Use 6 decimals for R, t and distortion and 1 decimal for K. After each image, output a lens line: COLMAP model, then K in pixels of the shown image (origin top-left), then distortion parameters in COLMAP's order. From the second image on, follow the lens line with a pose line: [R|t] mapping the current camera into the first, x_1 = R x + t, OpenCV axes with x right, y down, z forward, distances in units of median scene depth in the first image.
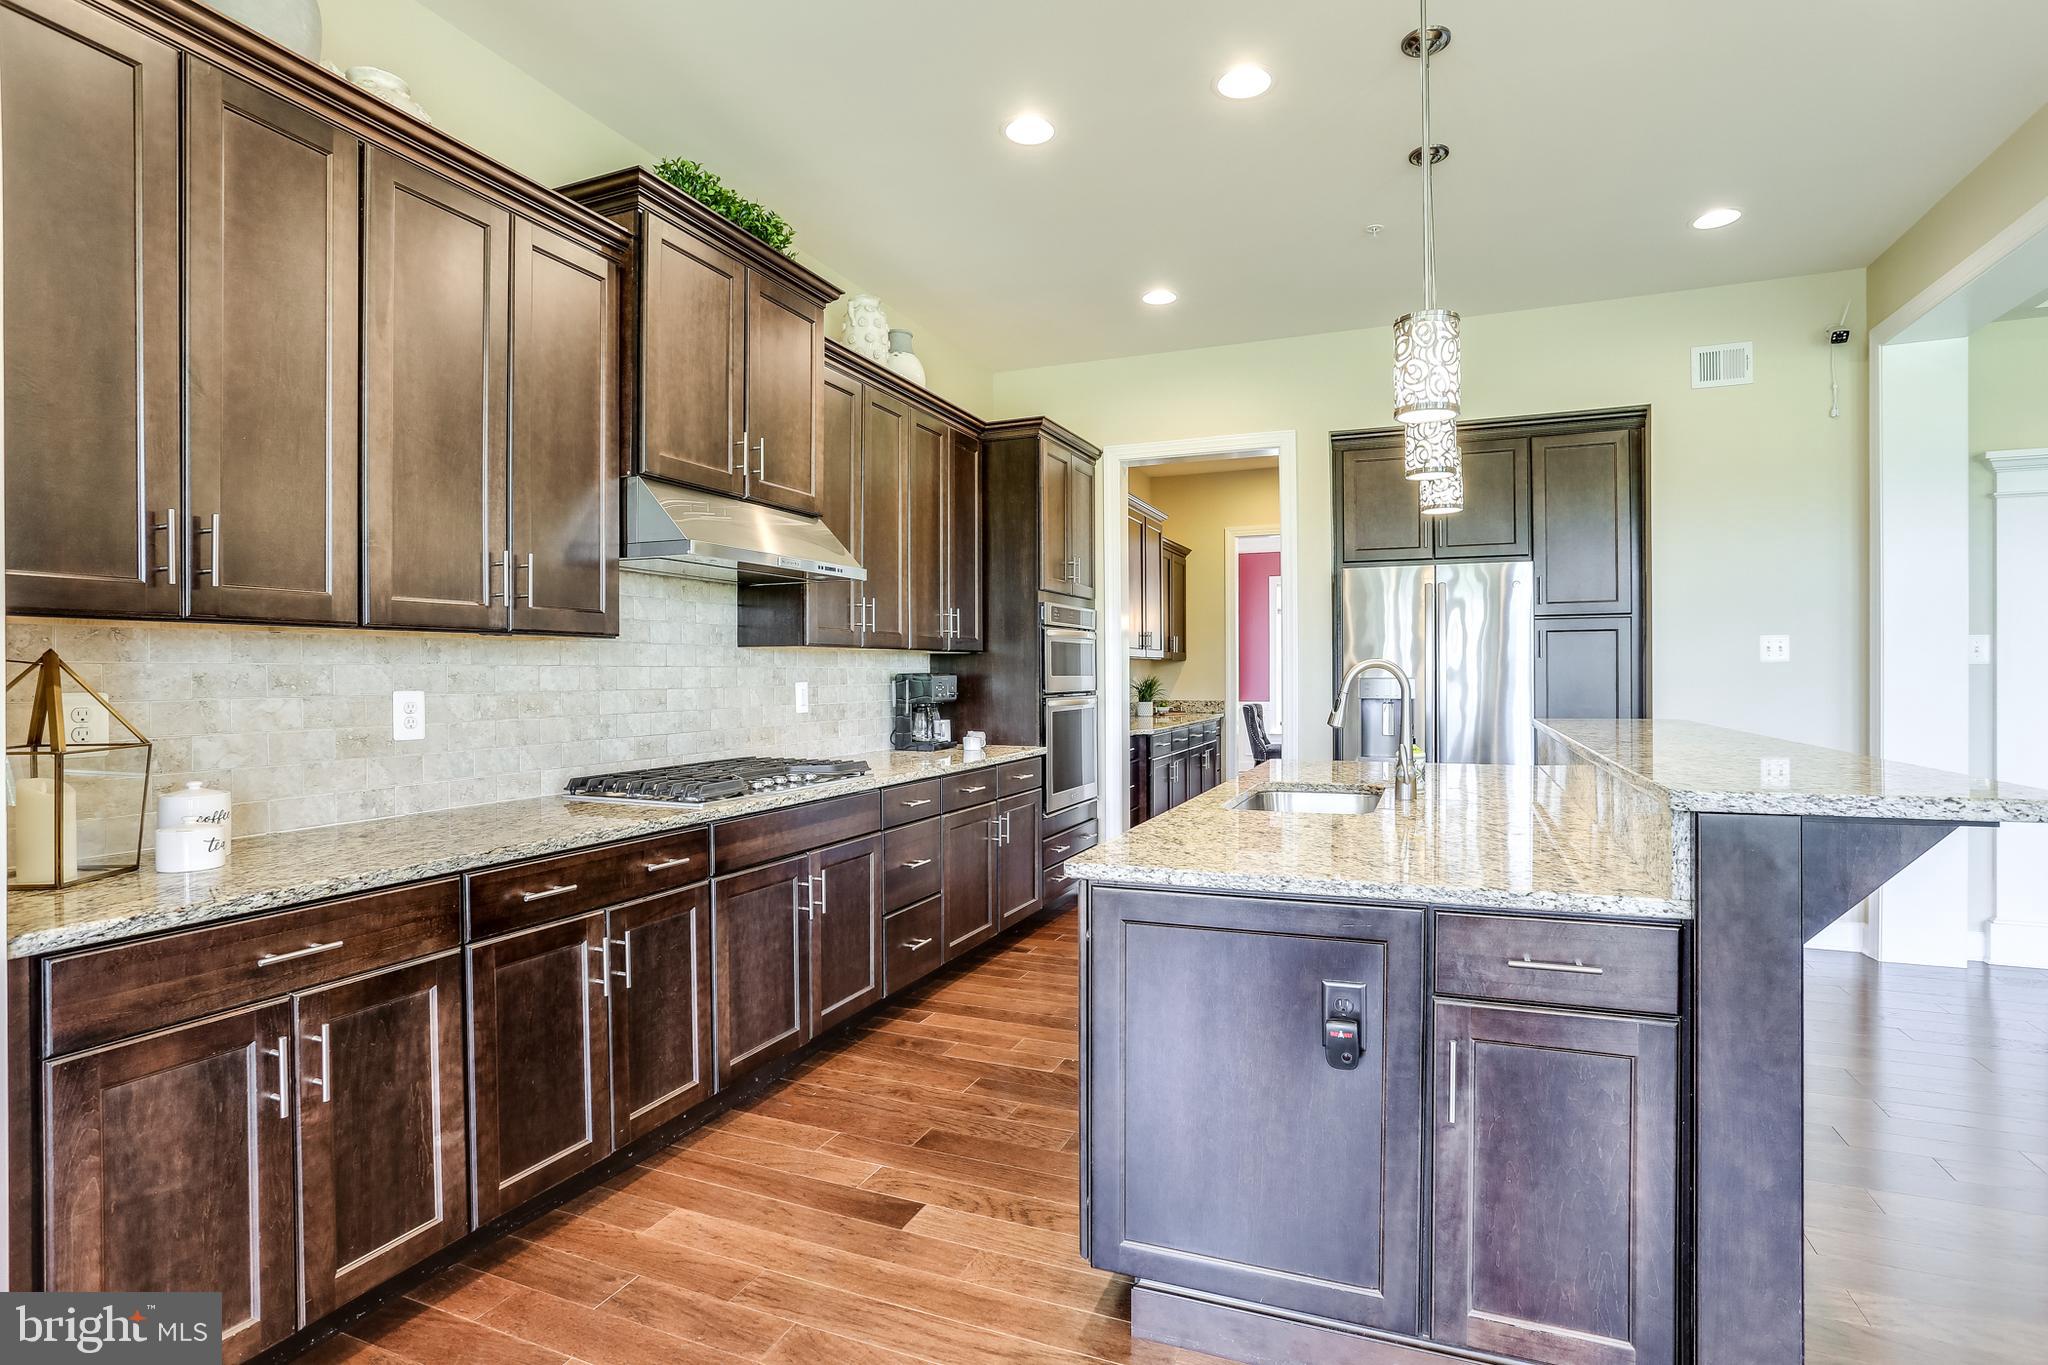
lens RADIAL K [[1002.9, 0, 1013.3], [0, 1002.9, 687.6], [0, 0, 1]] dist [-0.032813, 0.009865]
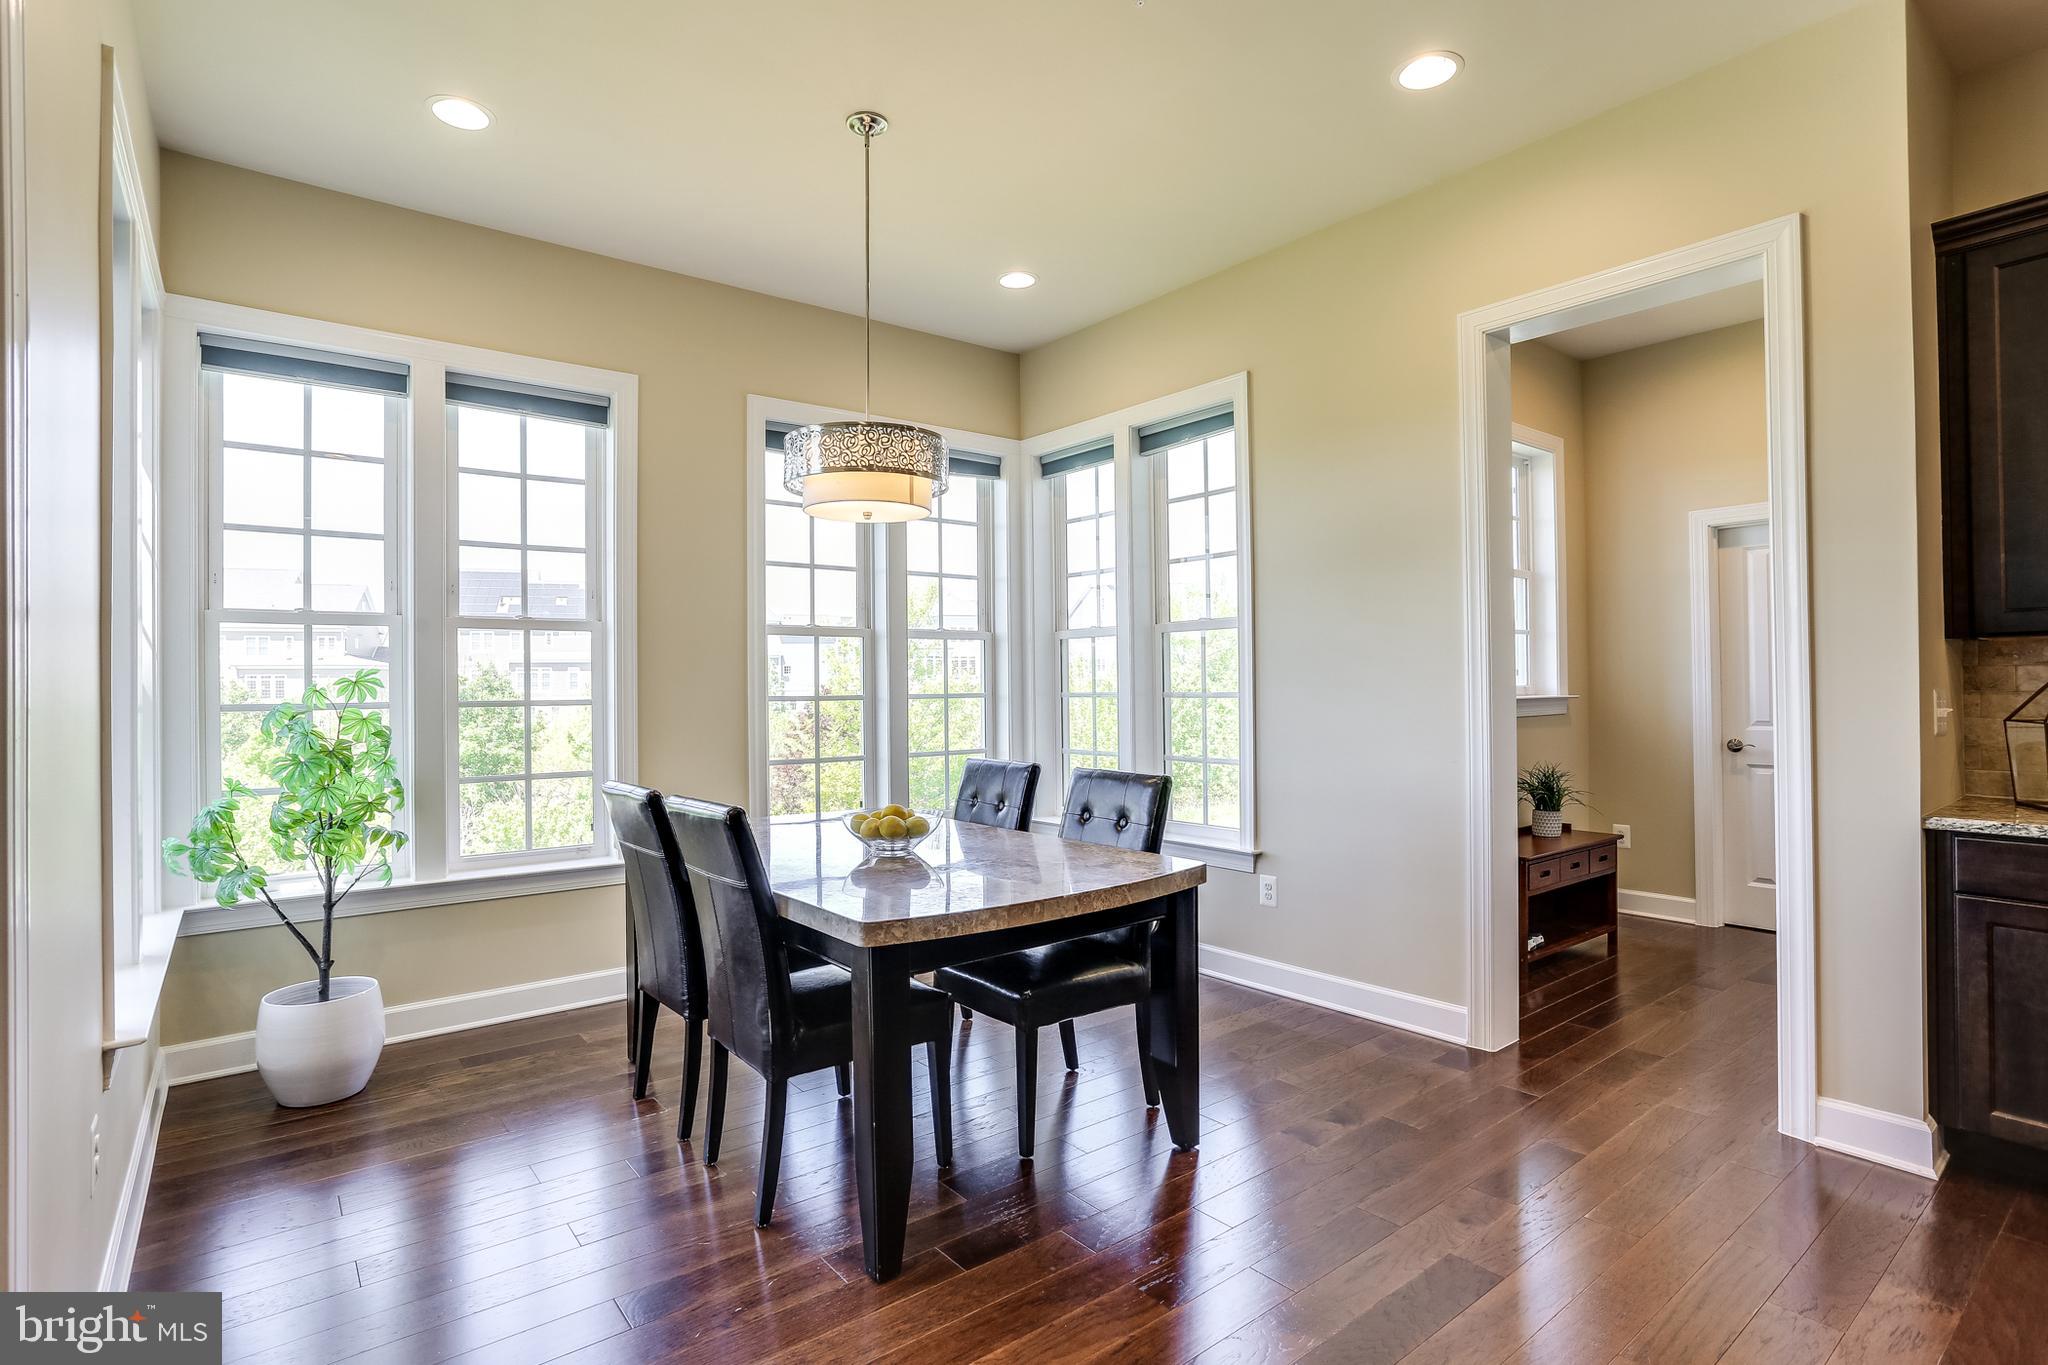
lens RADIAL K [[992.0, 0, 1061.5], [0, 992.0, 667.9], [0, 0, 1]] dist [-0.041208, 0.015389]
pose [[-0.448747, -0.010464, -0.893598, 0.632909], [-0.006229, 0.999944, -0.008581, -0.002721], [0.893637, 0.001715, -0.448787, 0.157907]]
